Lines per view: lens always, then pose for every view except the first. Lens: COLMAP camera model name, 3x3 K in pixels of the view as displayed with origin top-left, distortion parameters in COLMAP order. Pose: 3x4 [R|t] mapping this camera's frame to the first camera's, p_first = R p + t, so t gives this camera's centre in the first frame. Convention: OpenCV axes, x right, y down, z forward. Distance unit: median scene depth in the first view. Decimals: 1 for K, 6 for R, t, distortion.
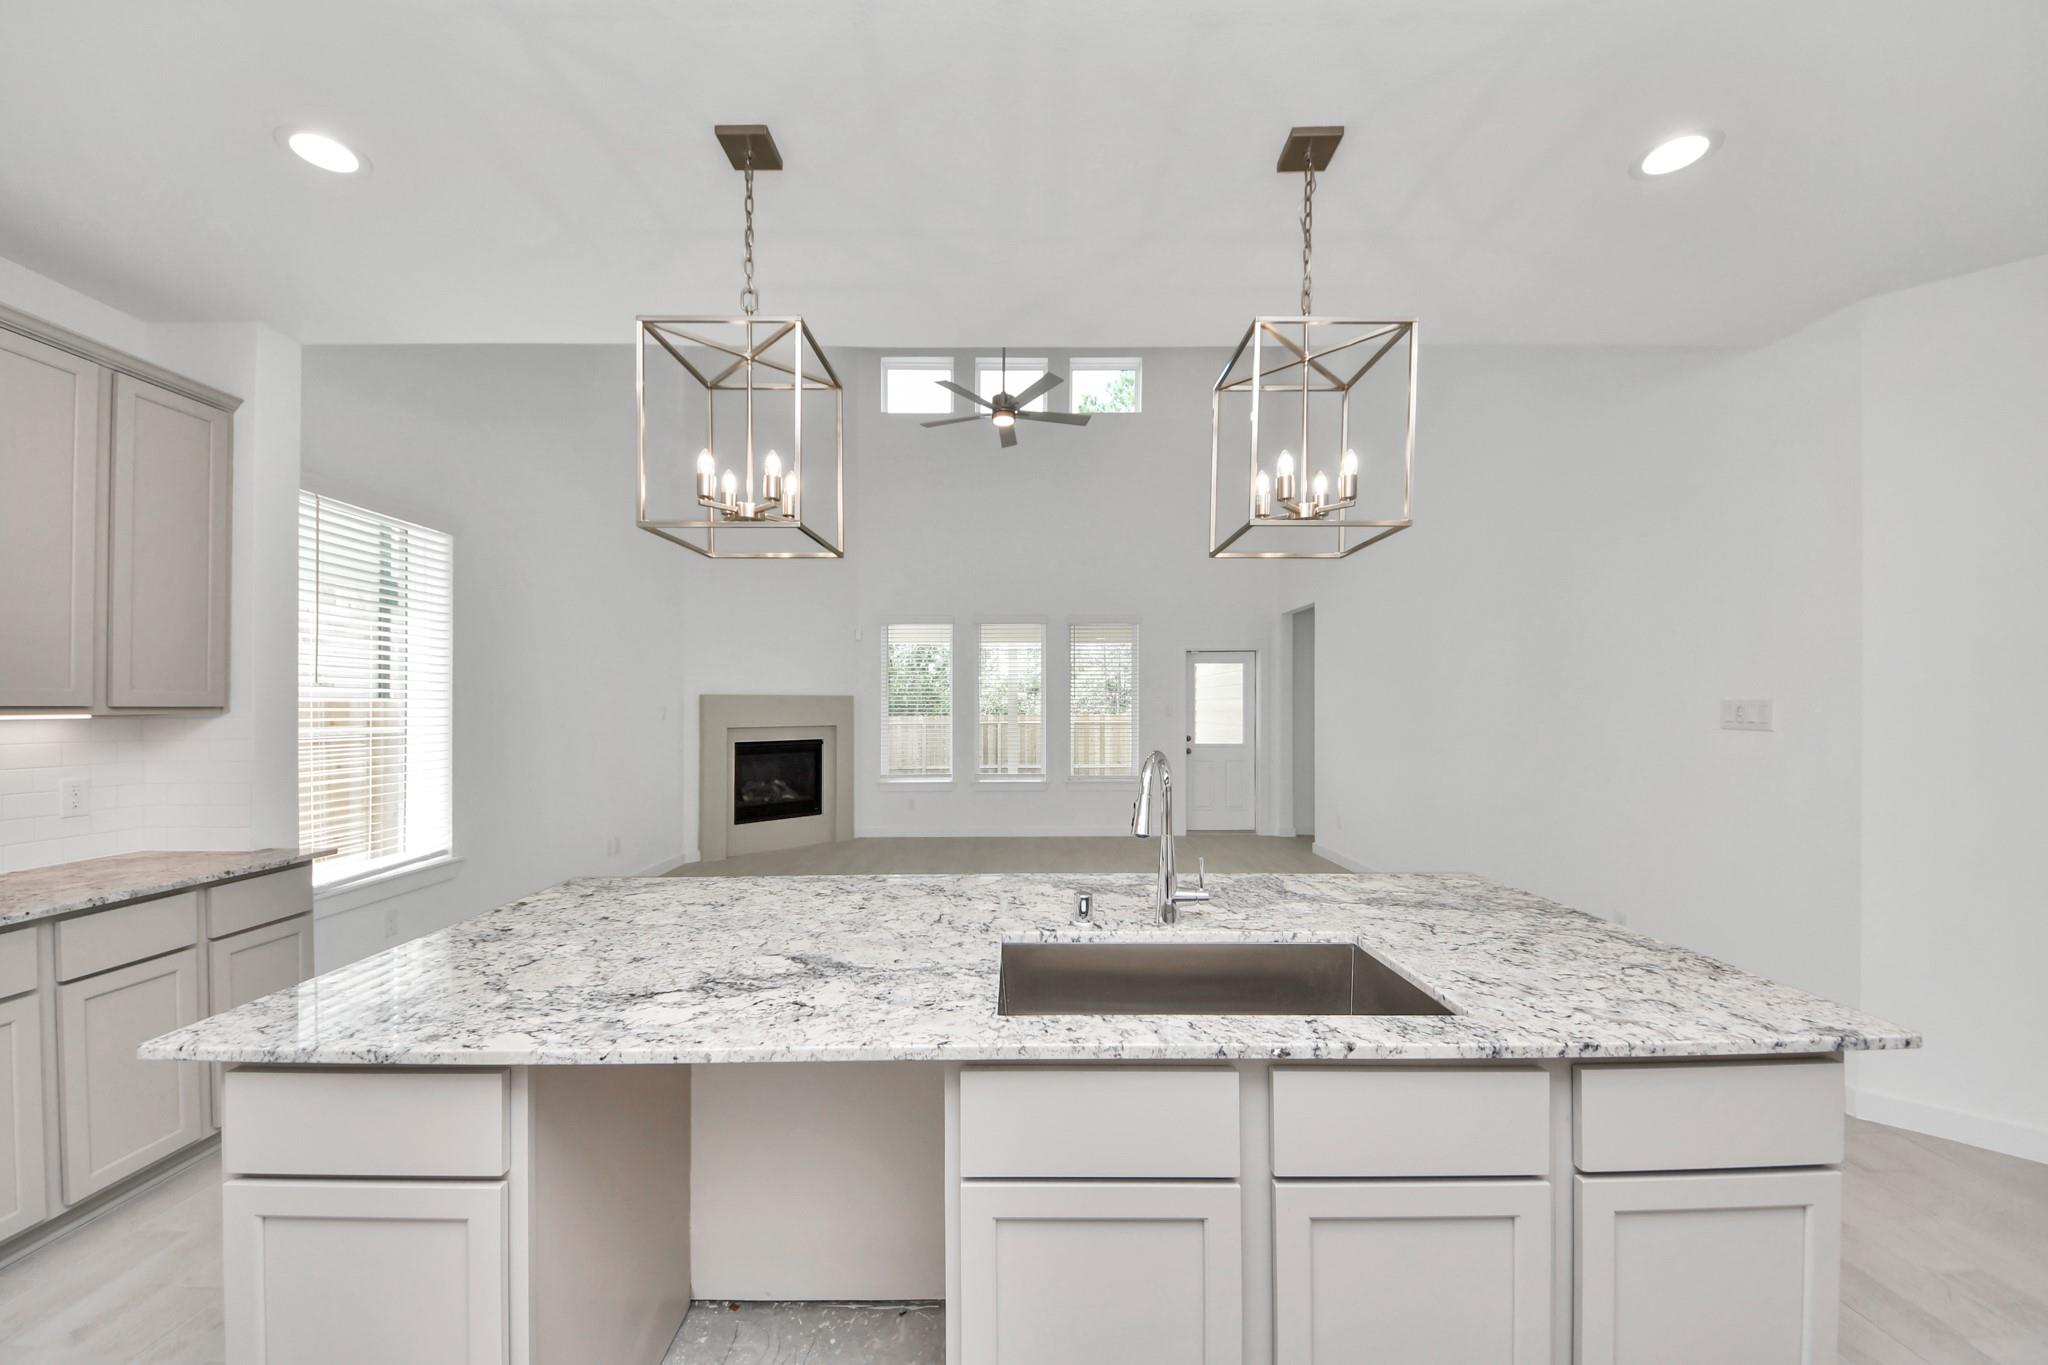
lens RADIAL K [[742.6, 0, 1013.0], [0, 742.6, 731.0], [0, 0, 1]] dist [-0.015298, -0.000102]
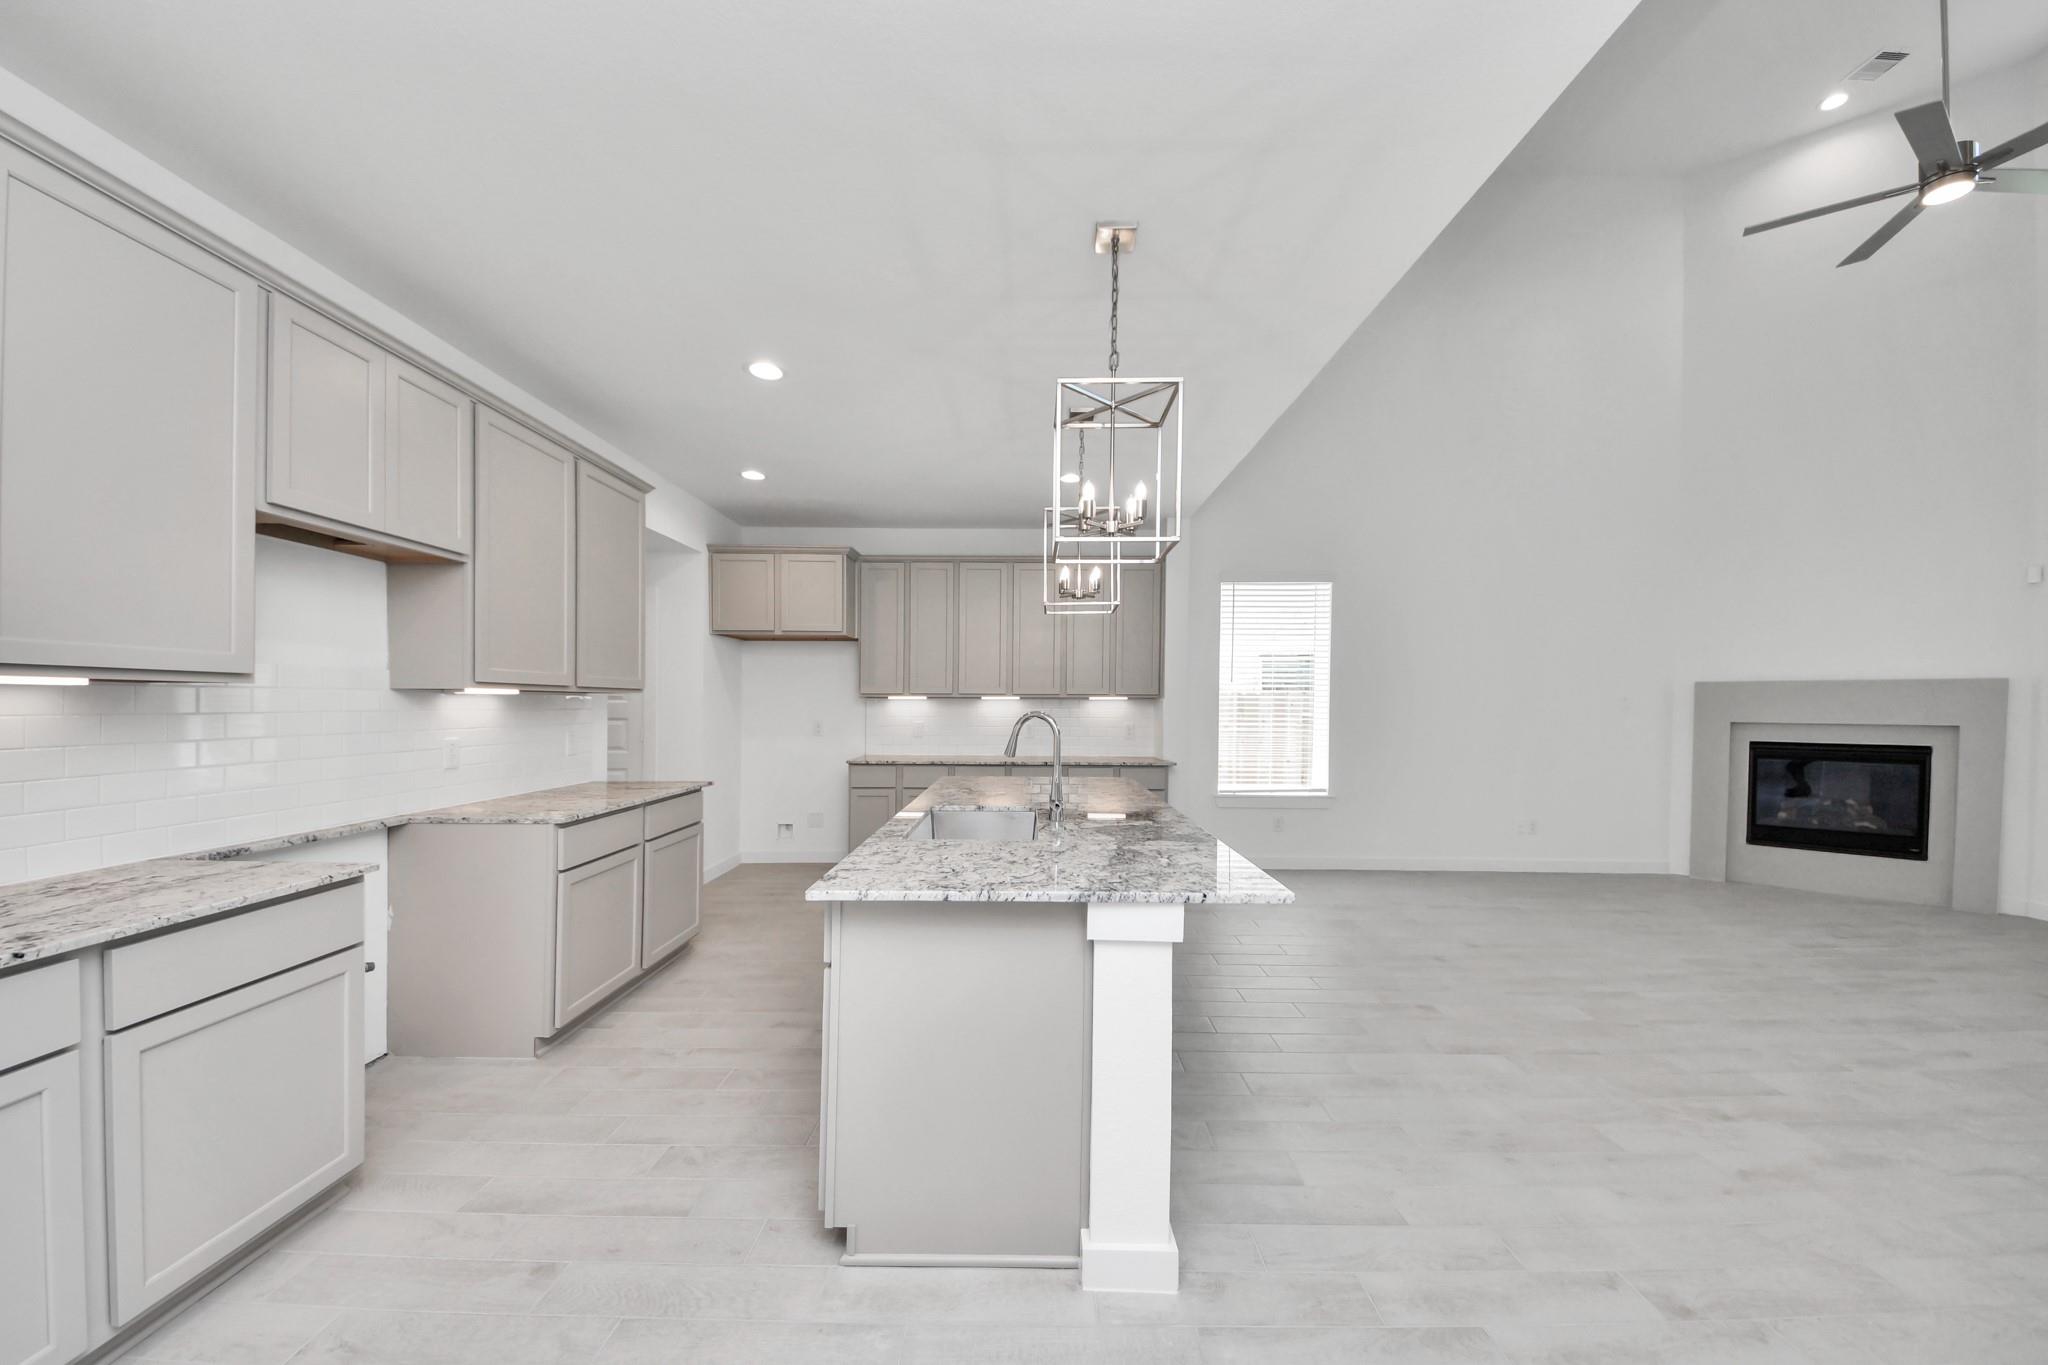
lens RADIAL K [[748.2, 0, 1019.5], [0, 748.2, 690.8], [0, 0, 1]] dist [-0.014262, -0.000122]
pose [[-0.020941, -0.017656, -0.999625, 1.858331], [-0.037310, 0.999161, -0.016866, 0.016831], [0.999084, 0.036942, -0.021582, 0.967000]]
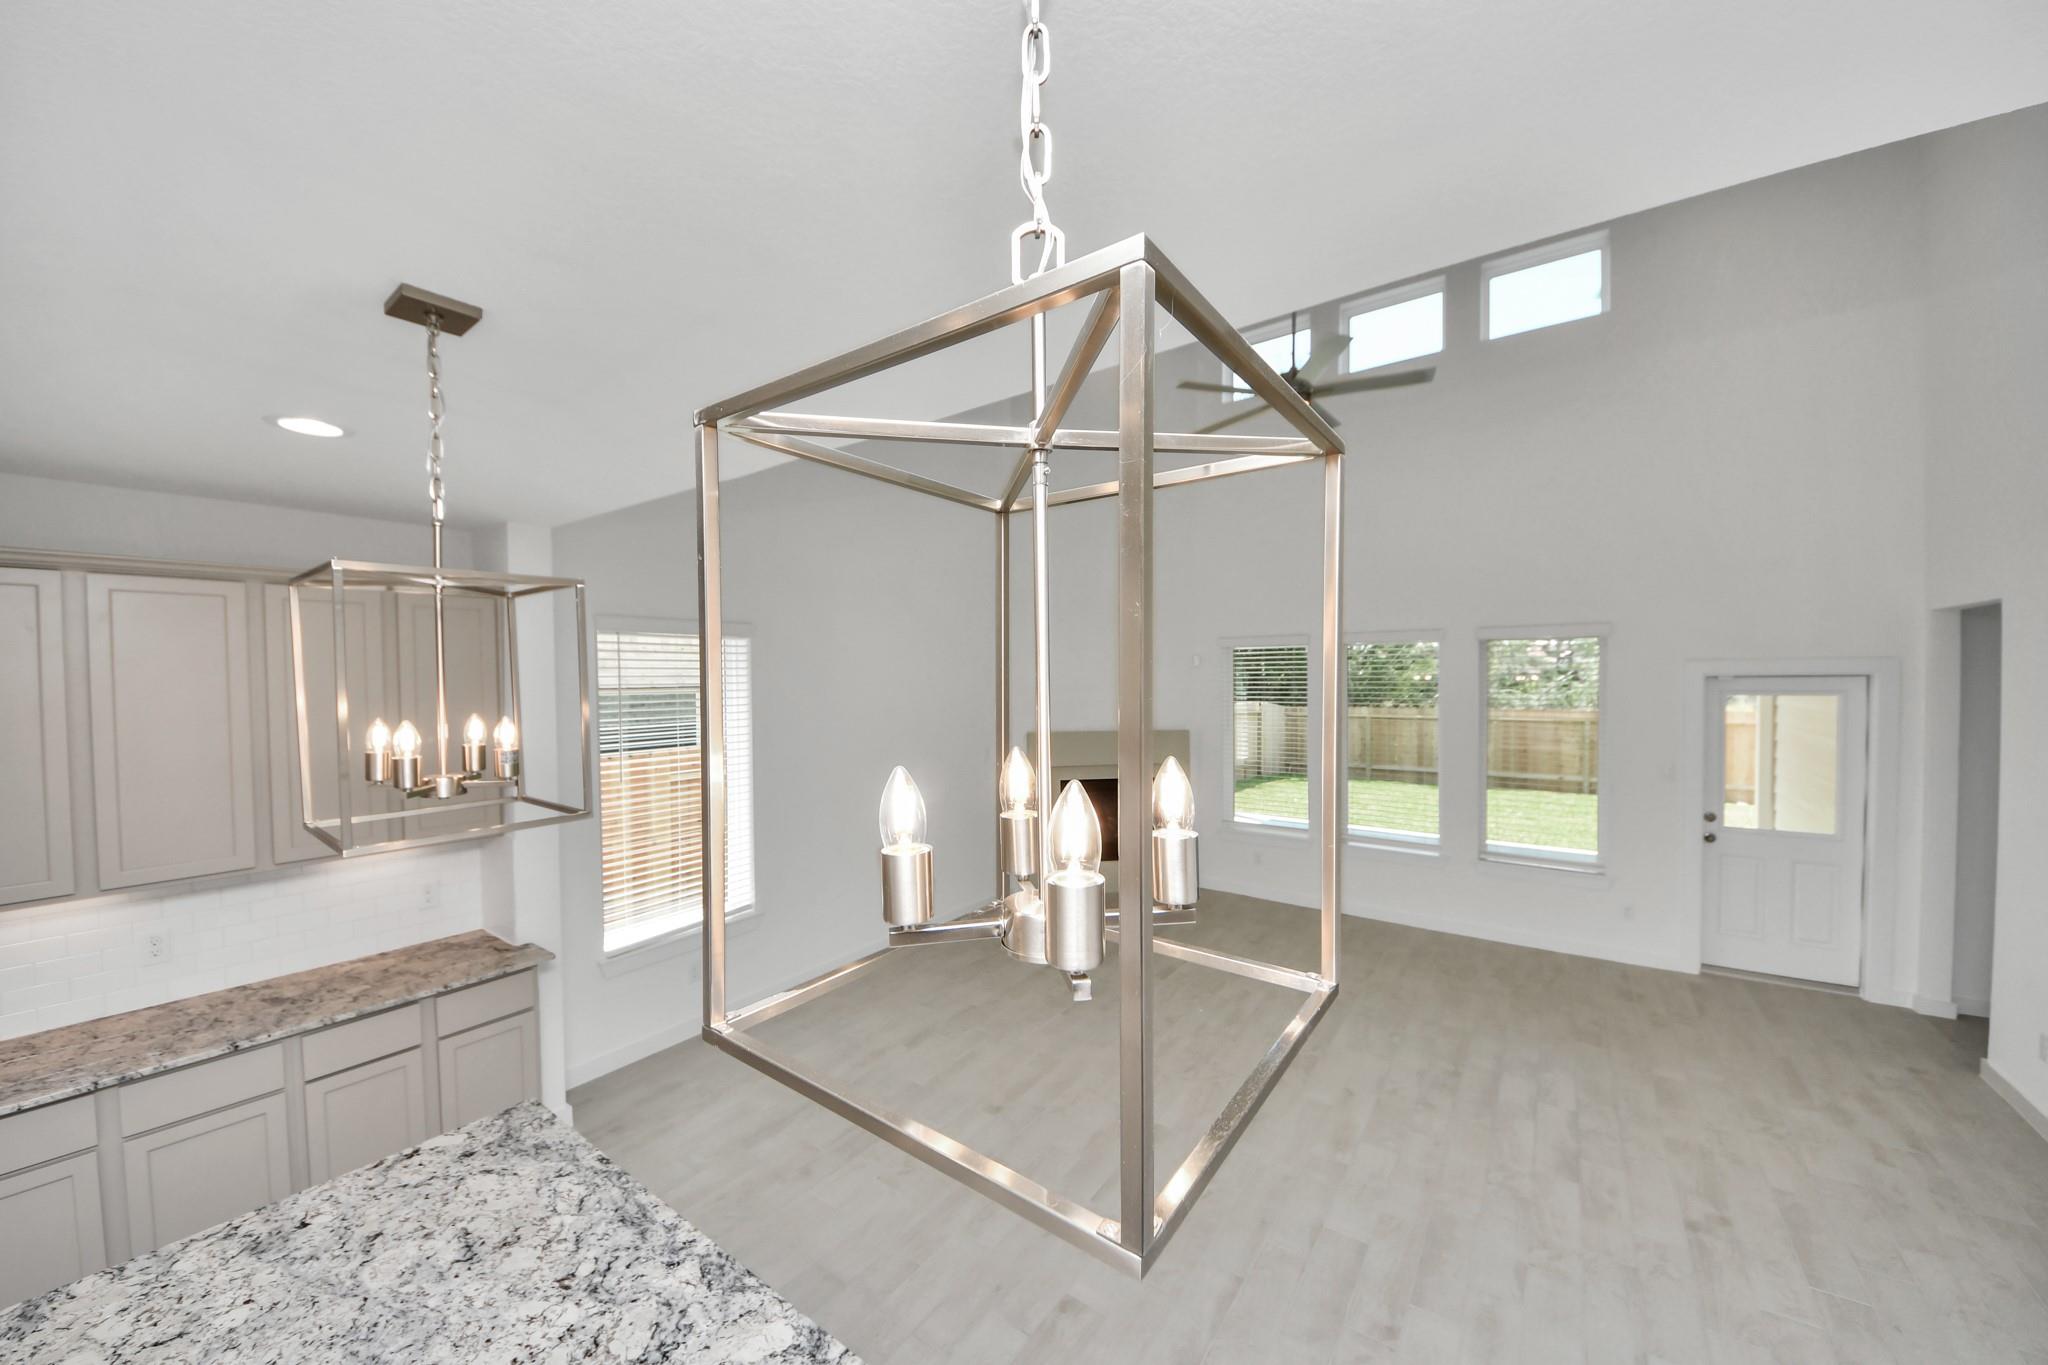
lens RADIAL K [[731.1, 0, 1031.9], [0, 731.1, 690.3], [0, 0, 1]] dist [-0.017429, -0.000284]
pose [[0.805835, 0.010717, -0.592043, 0.645621], [-0.009739, 0.999941, 0.004845, -0.456892], [0.592060, 0.001862, 0.805892, 0.822213]]
